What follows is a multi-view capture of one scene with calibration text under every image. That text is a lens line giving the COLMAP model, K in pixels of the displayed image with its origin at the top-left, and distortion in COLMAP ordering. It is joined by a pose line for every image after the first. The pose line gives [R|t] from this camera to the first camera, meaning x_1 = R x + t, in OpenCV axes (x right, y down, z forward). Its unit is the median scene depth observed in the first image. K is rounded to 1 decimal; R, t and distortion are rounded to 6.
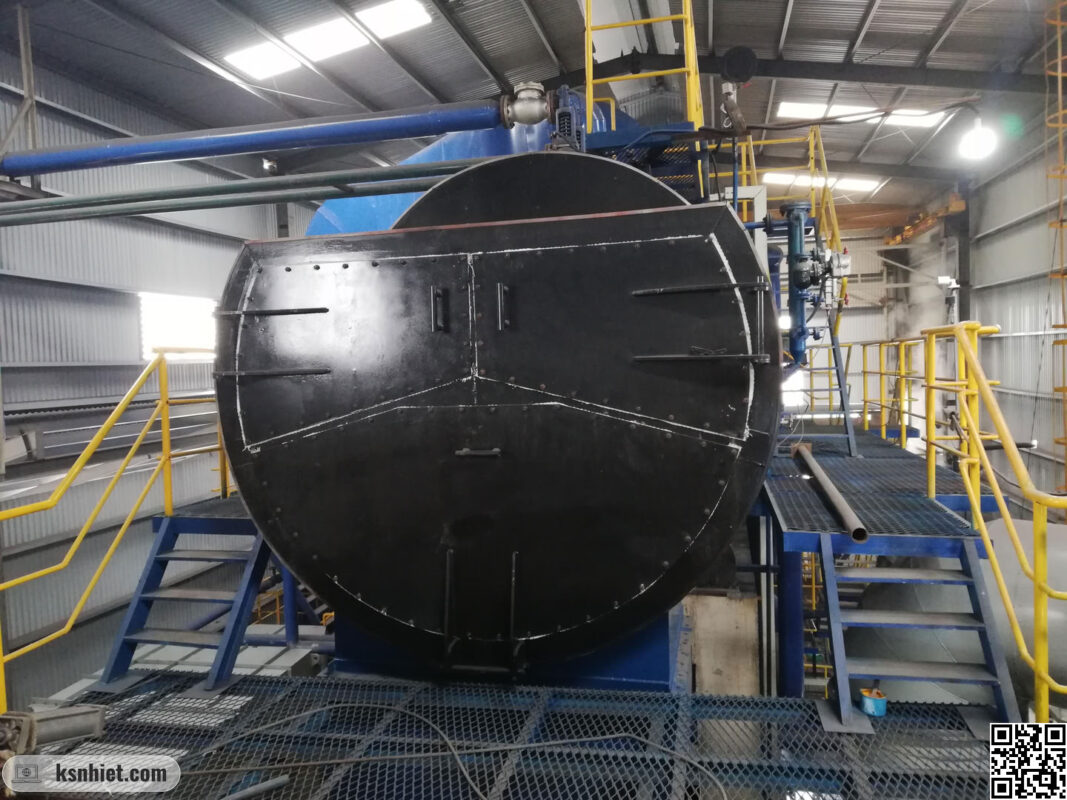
lens RADIAL K [[793.3, 0, 531.8], [0, 793.3, 398.4], [0, 0, 1]] dist [0.006798, 0.002344]
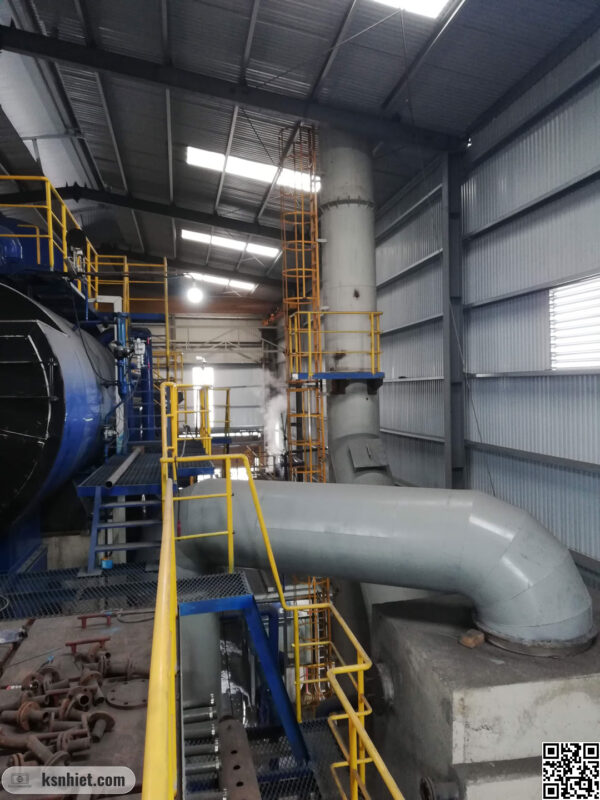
lens RADIAL K [[594.8, 0, 301.9], [0, 594.8, 401.7], [0, 0, 1]] dist [0.006798, 0.002344]
pose [[0.908232, 0.009879, 0.418351, 0.052678], [0.006693, 0.999250, -0.038128, 0.004640], [-0.418414, 0.037430, 0.907485, -0.148936]]
